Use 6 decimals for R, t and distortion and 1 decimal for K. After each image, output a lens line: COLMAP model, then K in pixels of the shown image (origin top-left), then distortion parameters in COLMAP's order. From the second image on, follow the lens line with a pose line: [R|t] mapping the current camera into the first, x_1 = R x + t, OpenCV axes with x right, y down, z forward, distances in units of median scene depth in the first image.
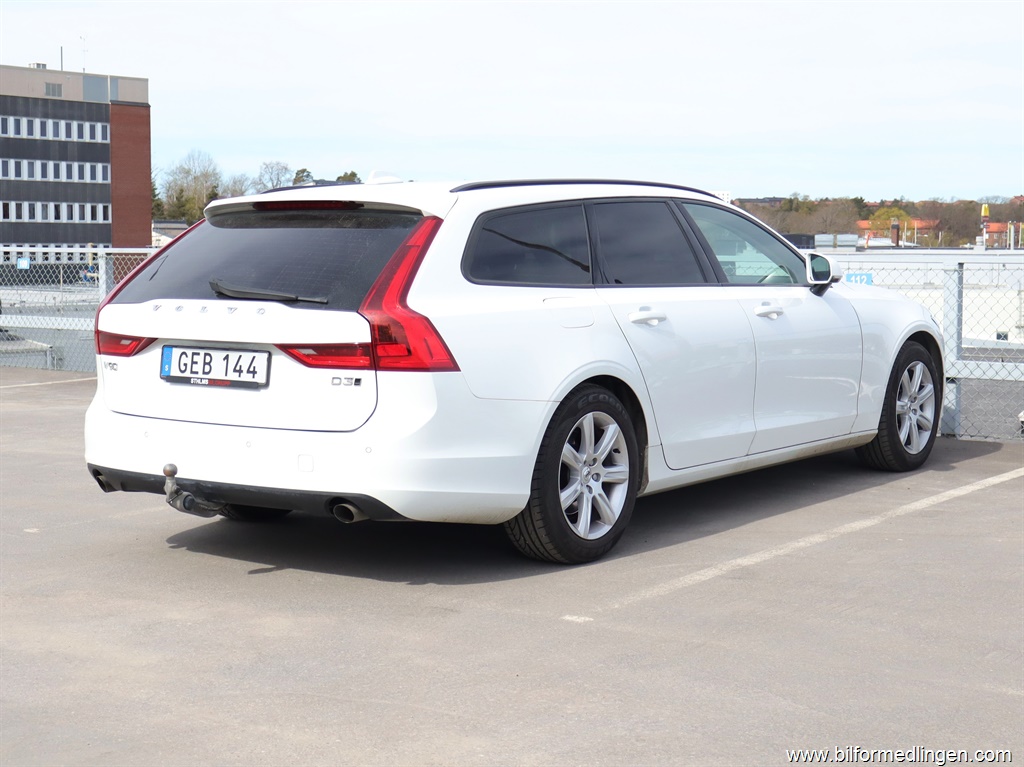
lens RADIAL K [[1728.3, 0, 512.0], [0, 1728.3, 383.5], [0, 0, 1]] dist [-0.000278, 0.010764]
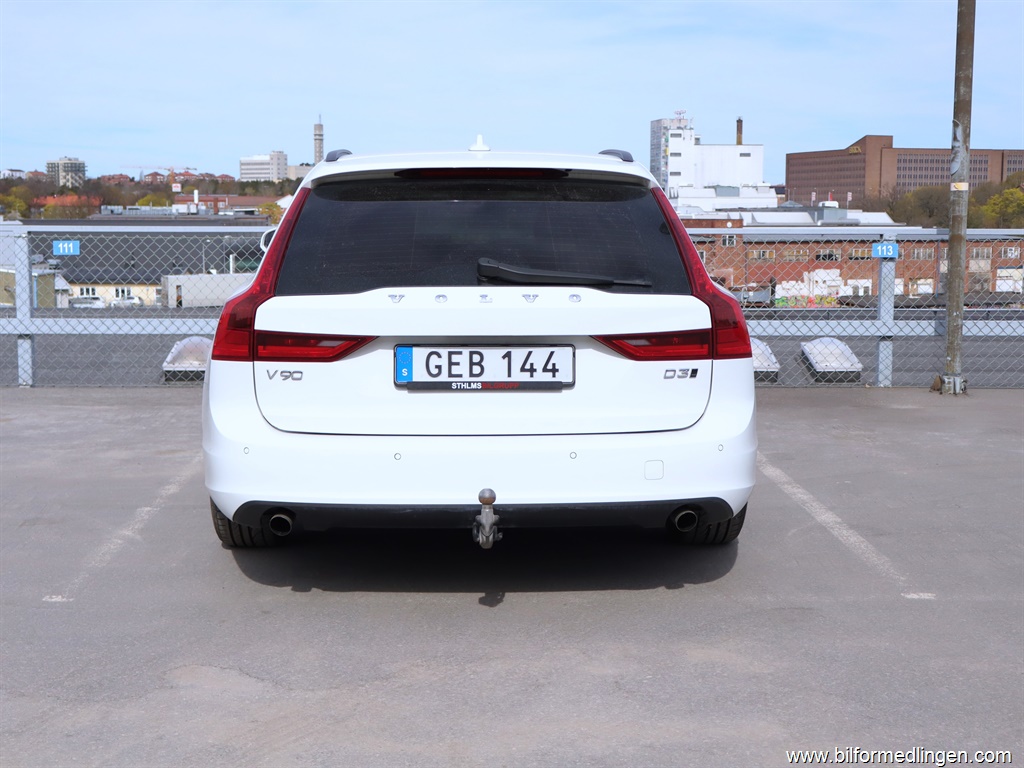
lens RADIAL K [[1493.5, 0, 512.0], [0, 1493.5, 384.0], [0, 0, 1]] dist [-0.018462, 0.044491]
pose [[0.791357, -0.073037, 0.606976, -0.601086], [0.052318, 0.997287, 0.051792, -0.038237], [-0.609112, -0.009230, 0.793031, 0.423148]]
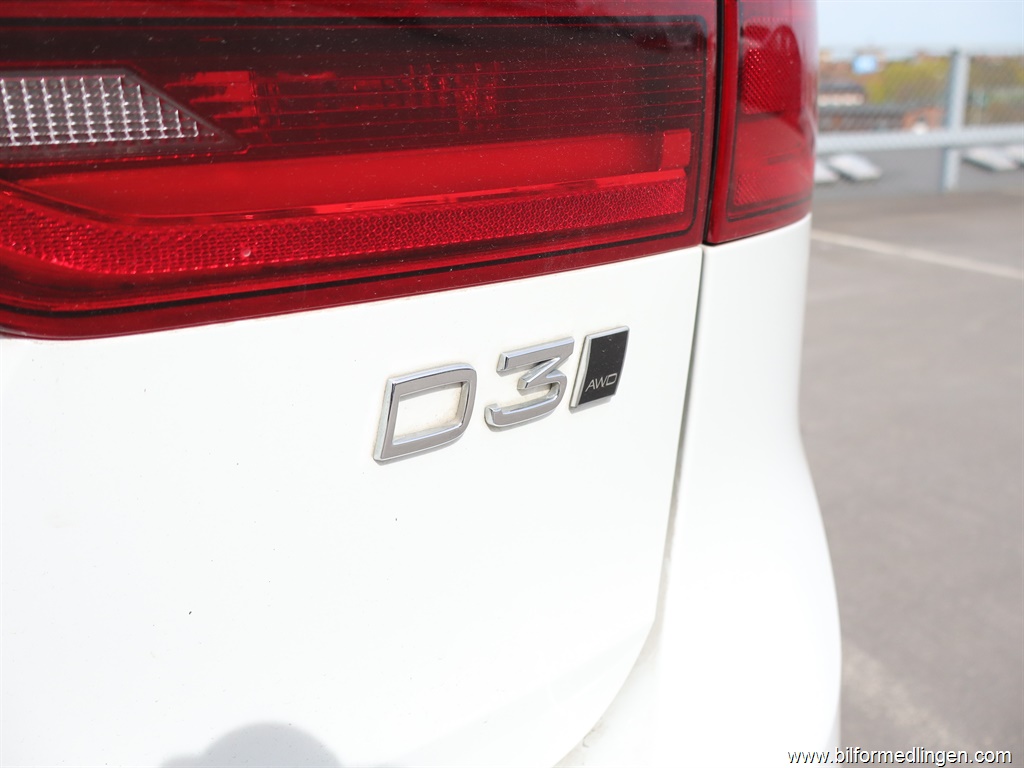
lens RADIAL K [[967.1, 0, 512.0], [0, 967.1, 384.0], [0, 0, 1]] dist [0.008861, 0.015084]
pose [[0.525831, -0.258544, 0.810344, -0.135848], [0.098500, 0.964785, 0.243902, -0.014848], [-0.844866, -0.048432, 0.532780, 0.923424]]
